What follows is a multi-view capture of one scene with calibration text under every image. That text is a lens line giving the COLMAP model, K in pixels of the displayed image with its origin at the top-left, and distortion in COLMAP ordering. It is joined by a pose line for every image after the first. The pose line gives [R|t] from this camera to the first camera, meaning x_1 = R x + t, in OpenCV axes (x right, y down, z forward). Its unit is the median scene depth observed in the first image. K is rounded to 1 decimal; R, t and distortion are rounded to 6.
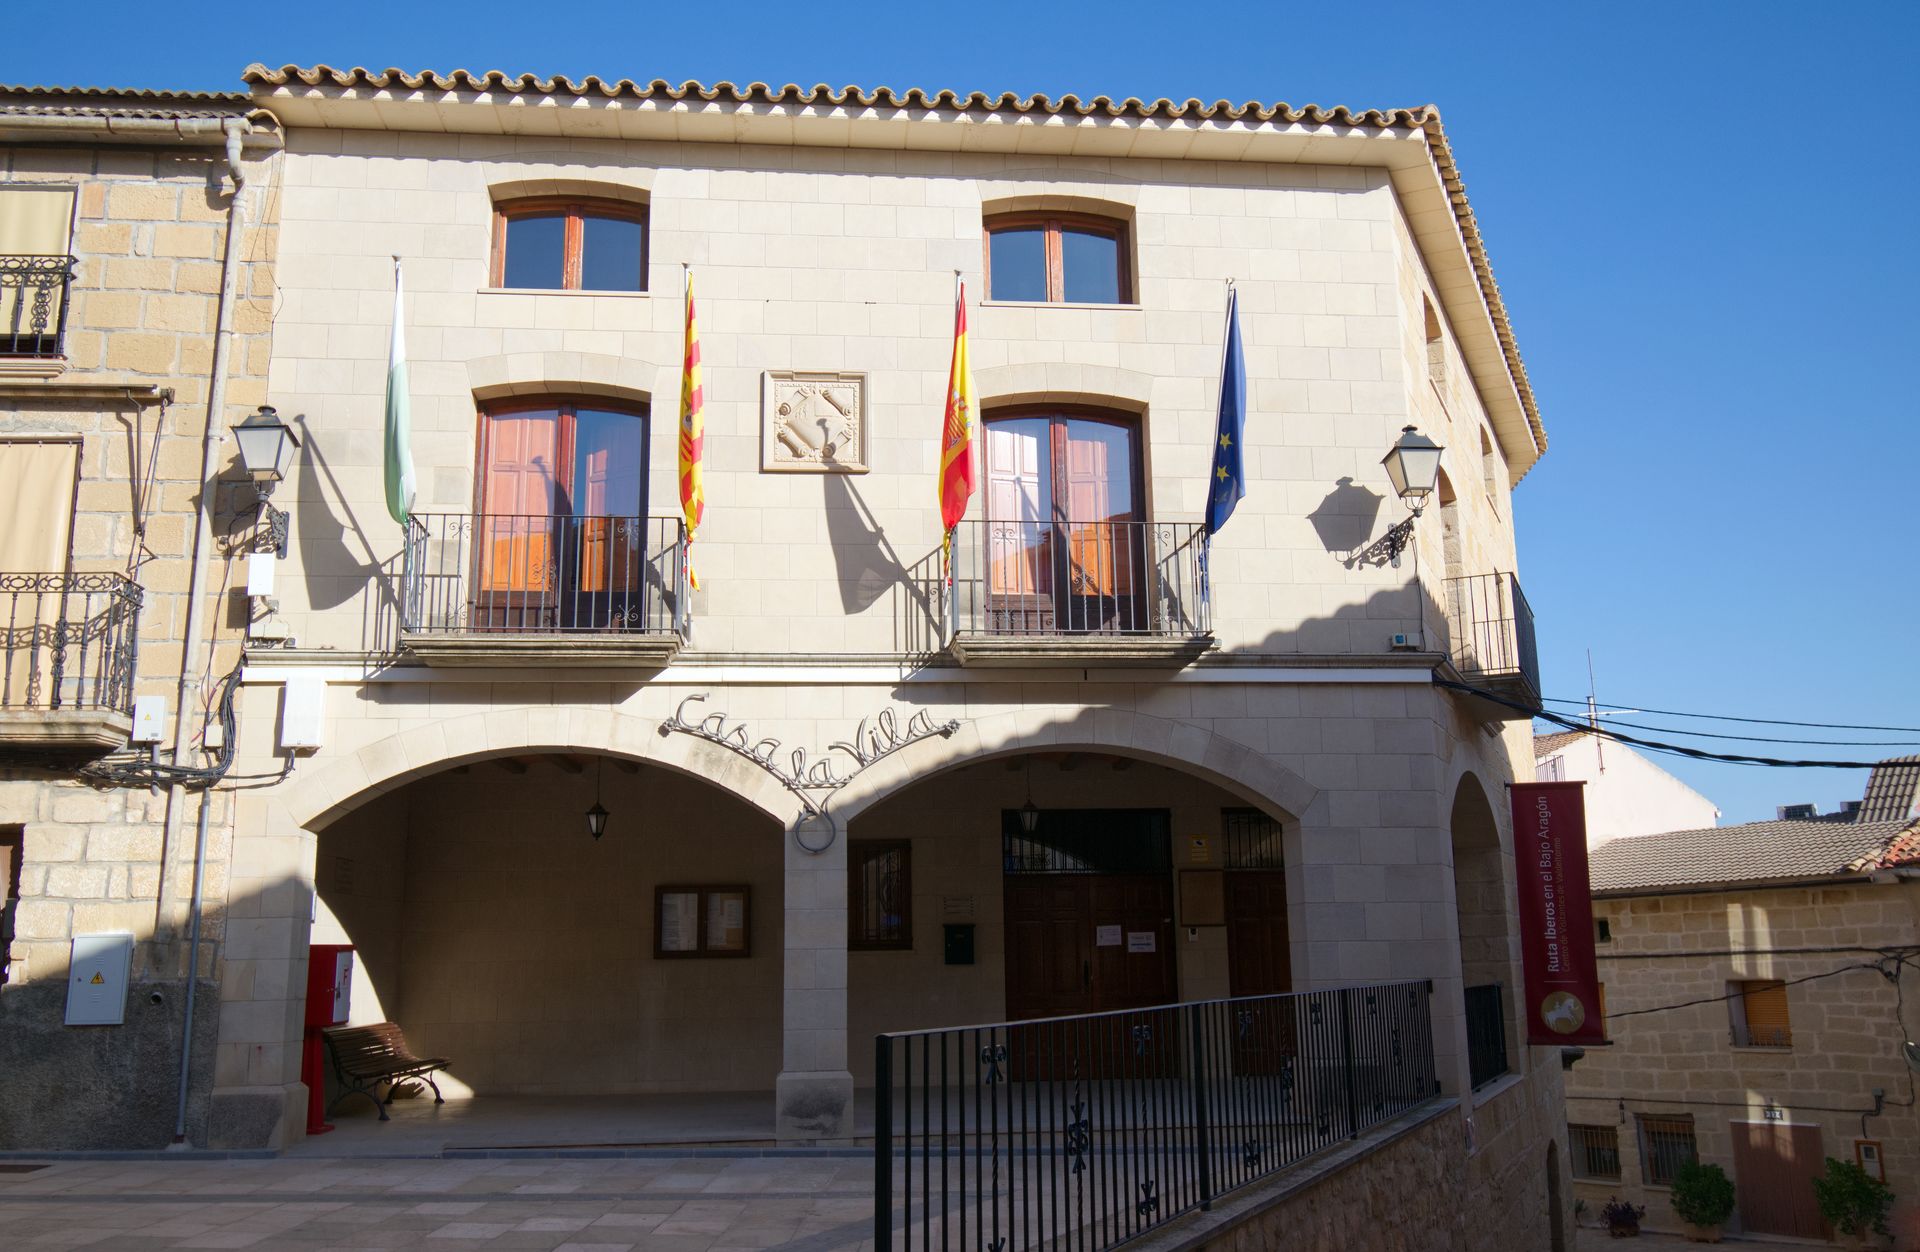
lens RADIAL K [[1623.0, 0, 958.2], [0, 1623.0, 620.7], [0, 0, 1]] dist [-0.016079, 0.013358]
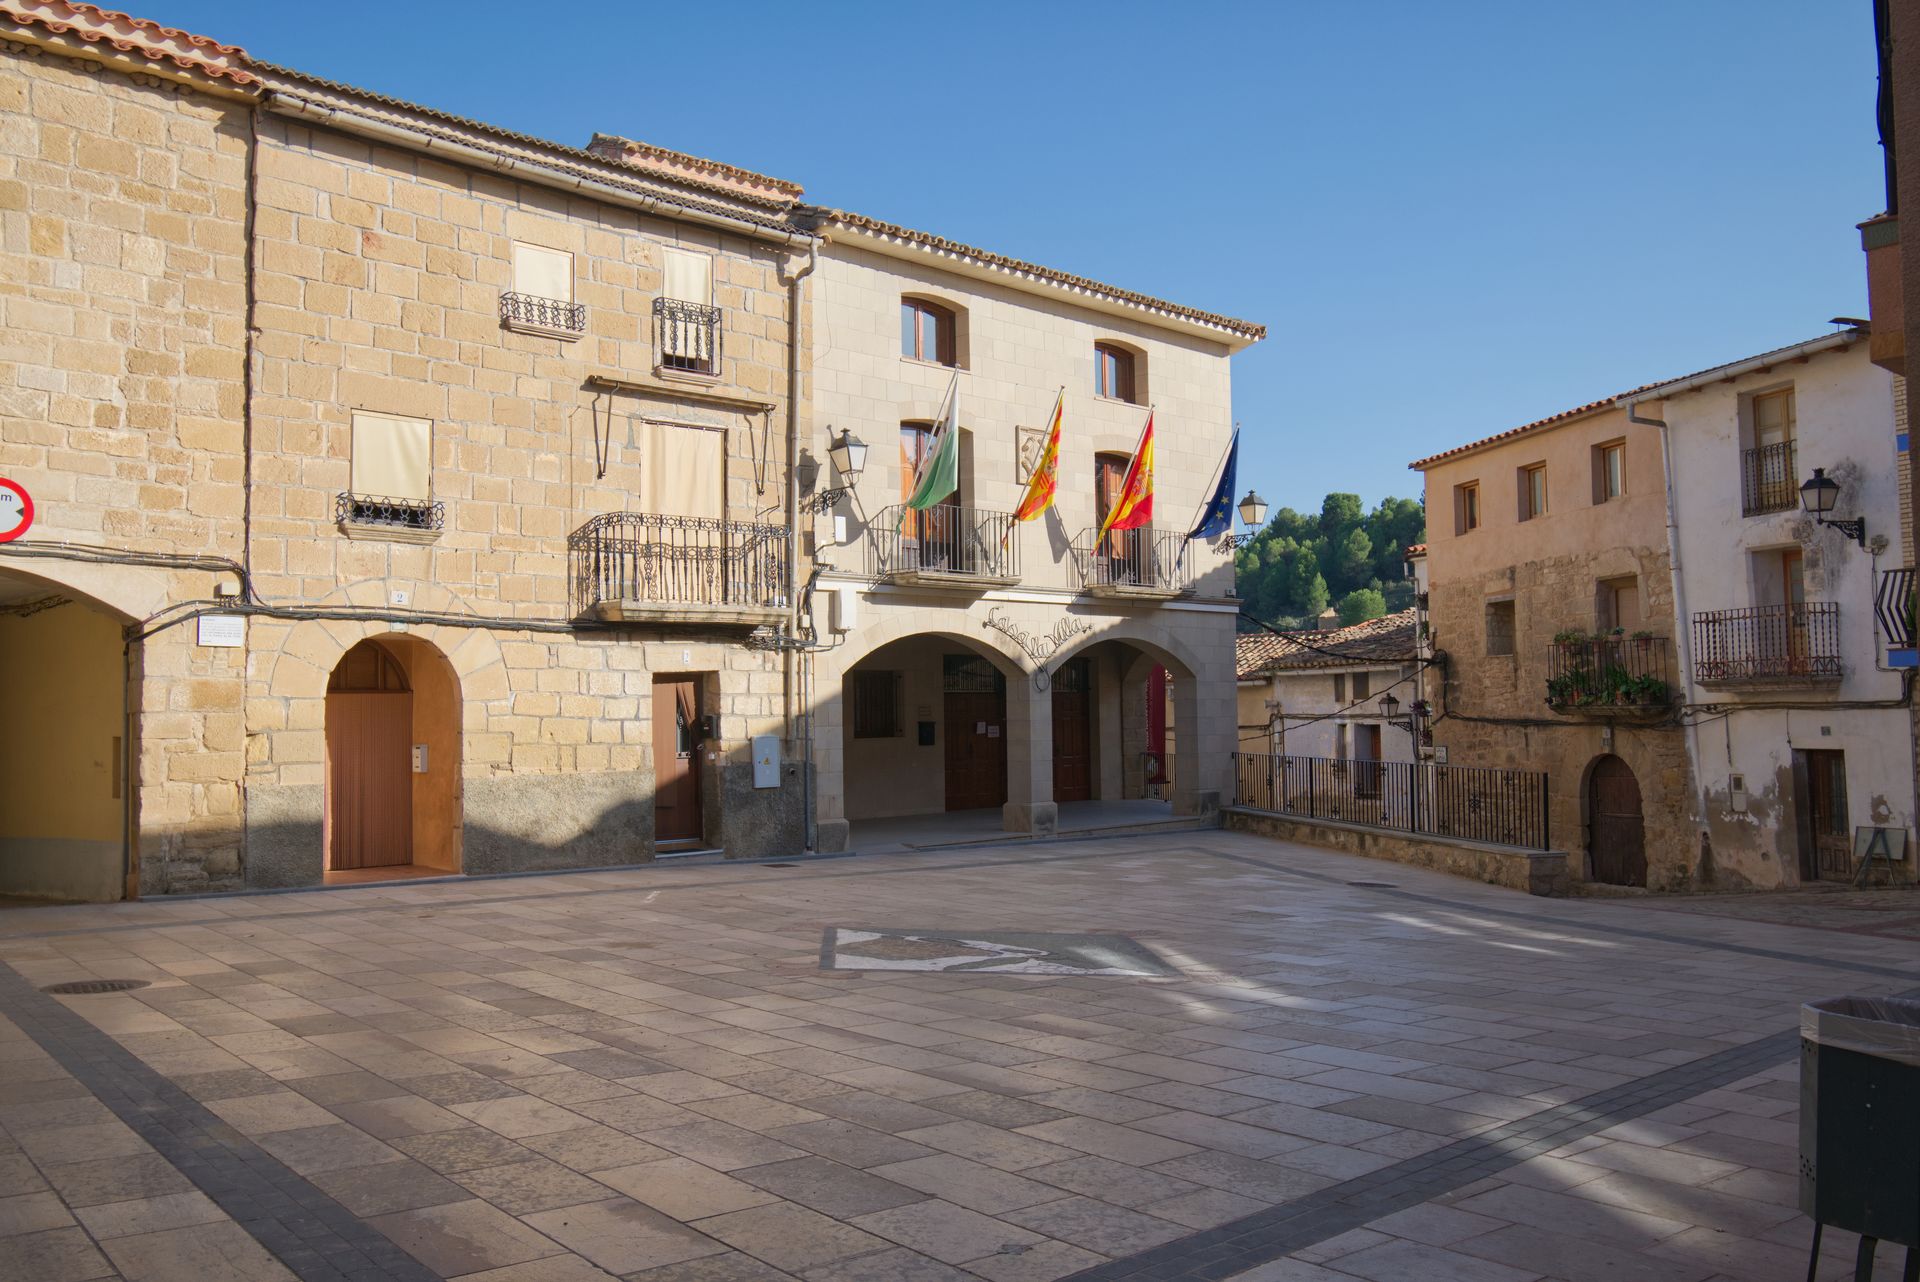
lens RADIAL K [[1540.7, 0, 960.3], [0, 1540.7, 648.4], [0, 0, 1]] dist [0.005838, 0.000834]
pose [[0.783592, 0.031222, 0.620490, -1.289936], [-0.128565, 0.985267, 0.112783, -0.100216], [-0.607827, -0.168149, 0.776062, -0.348651]]
